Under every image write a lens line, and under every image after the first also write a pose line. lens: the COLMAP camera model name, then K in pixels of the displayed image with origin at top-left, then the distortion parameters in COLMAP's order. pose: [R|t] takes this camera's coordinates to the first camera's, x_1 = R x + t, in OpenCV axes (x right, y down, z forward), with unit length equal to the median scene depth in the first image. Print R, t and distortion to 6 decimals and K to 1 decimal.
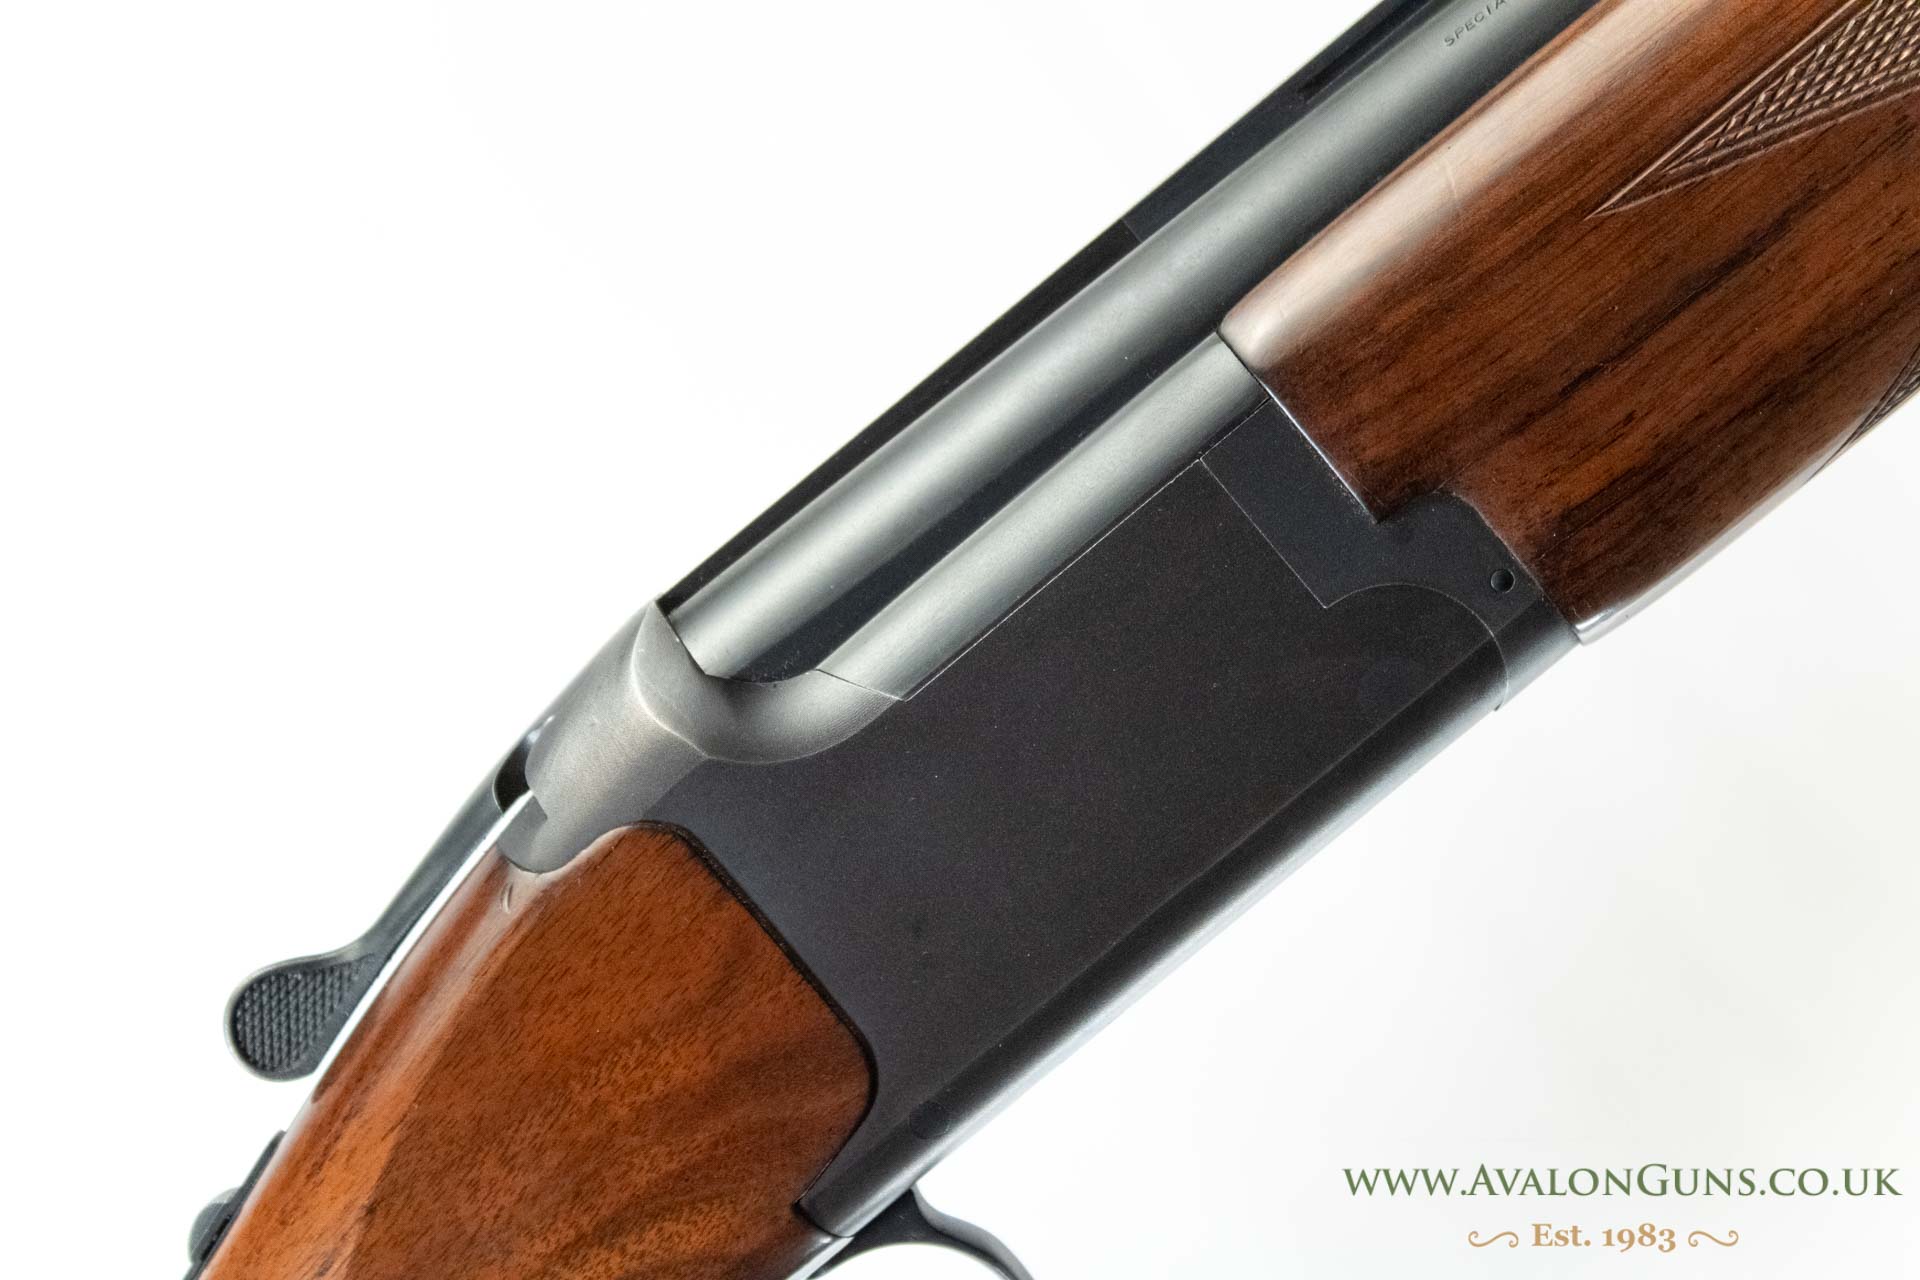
lens RADIAL K [[4772.6, 0, 962.4], [0, 4772.6, 636.3], [0, 0, 1]] dist [0.065144, 0.000000]
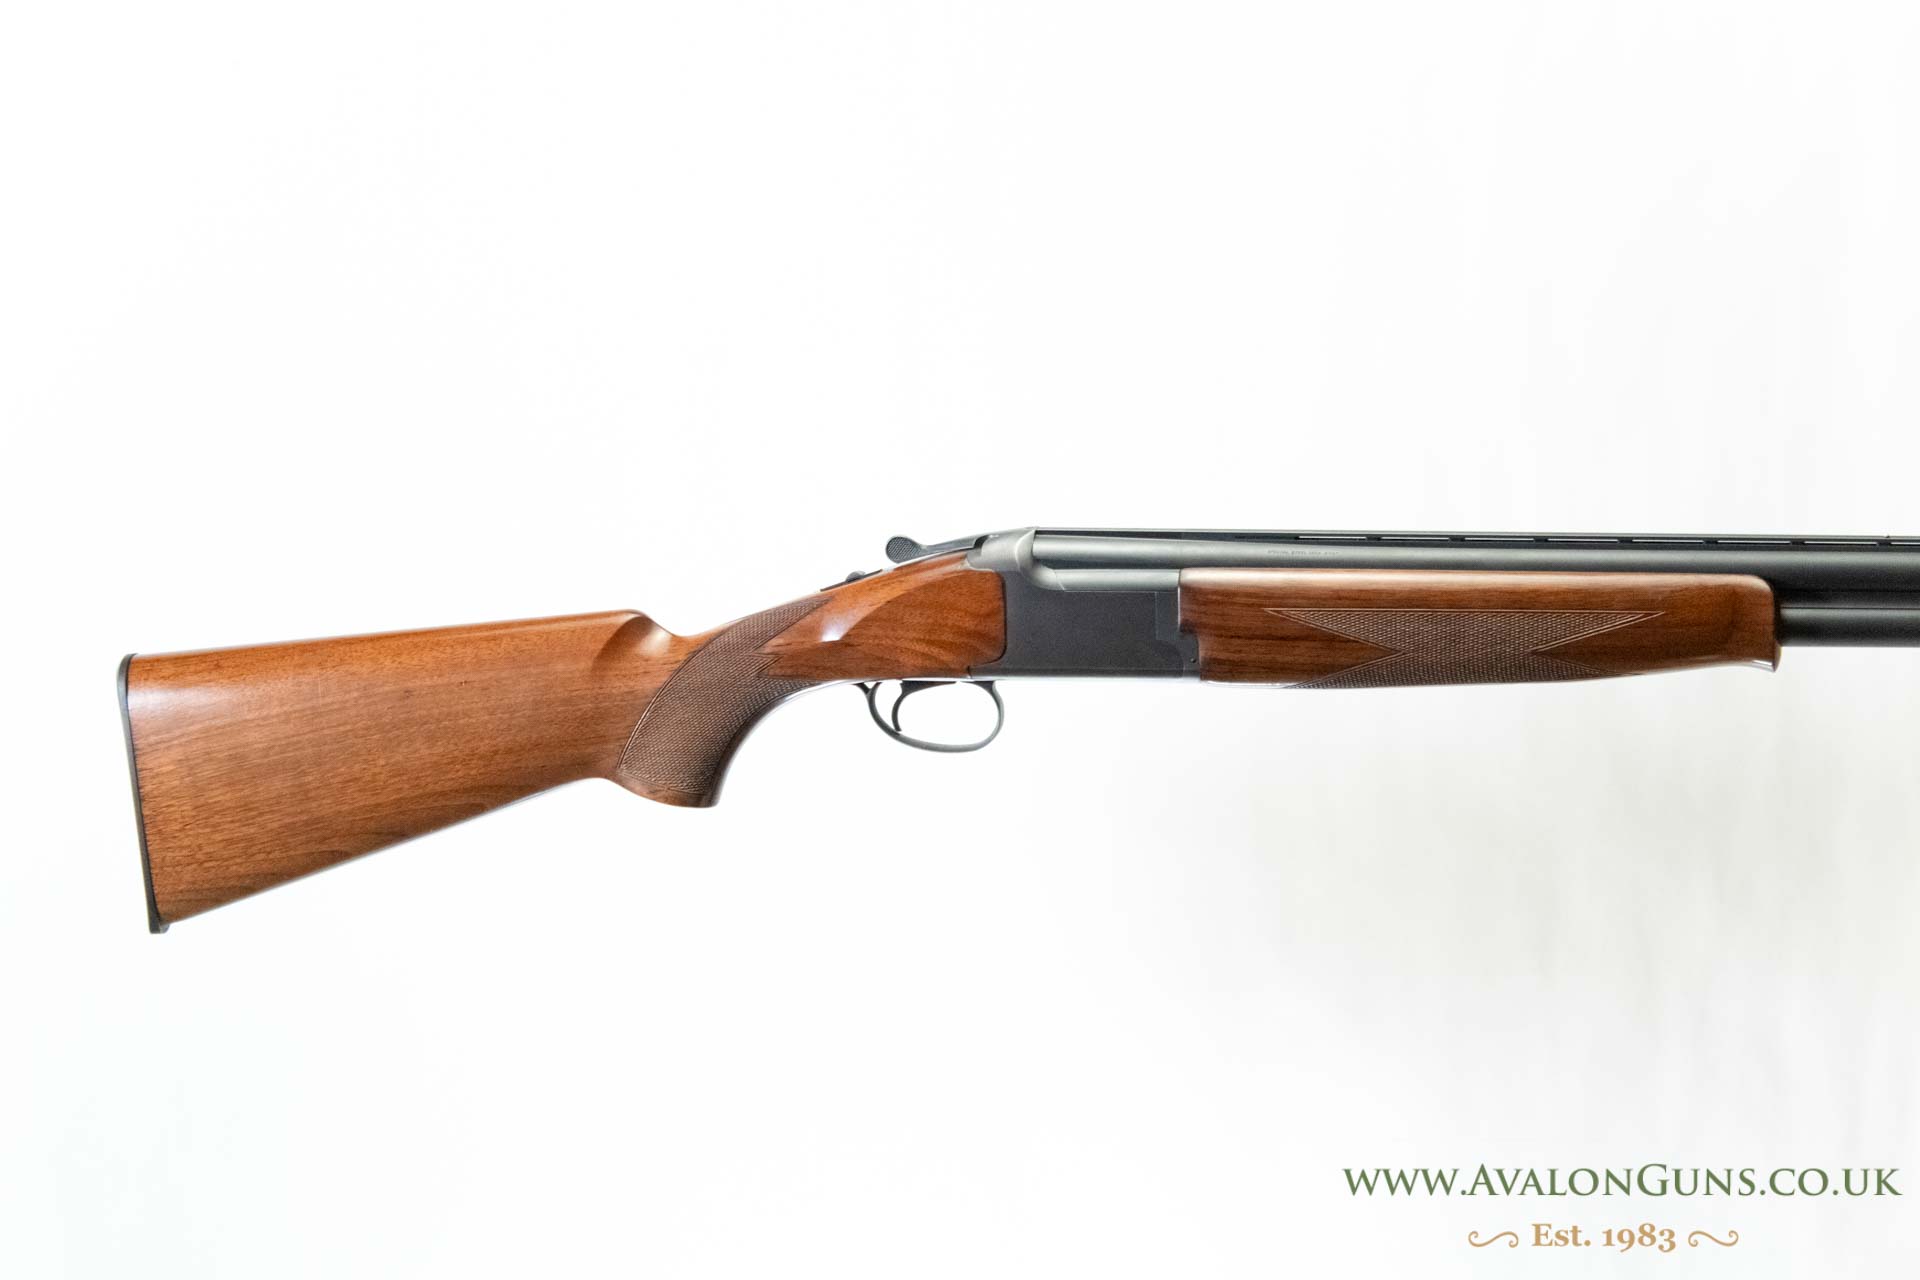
lens RADIAL K [[4772.6, 0, 959.5], [0, 4772.6, 640.8], [0, 0, 1]] dist [0.065144, 0.000000]
pose [[0.769574, 0.637085, -0.043333, 0.123642], [-0.623584, 0.764406, 0.163789, -0.569358], [0.137471, -0.099026, 0.985543, -3.065991]]
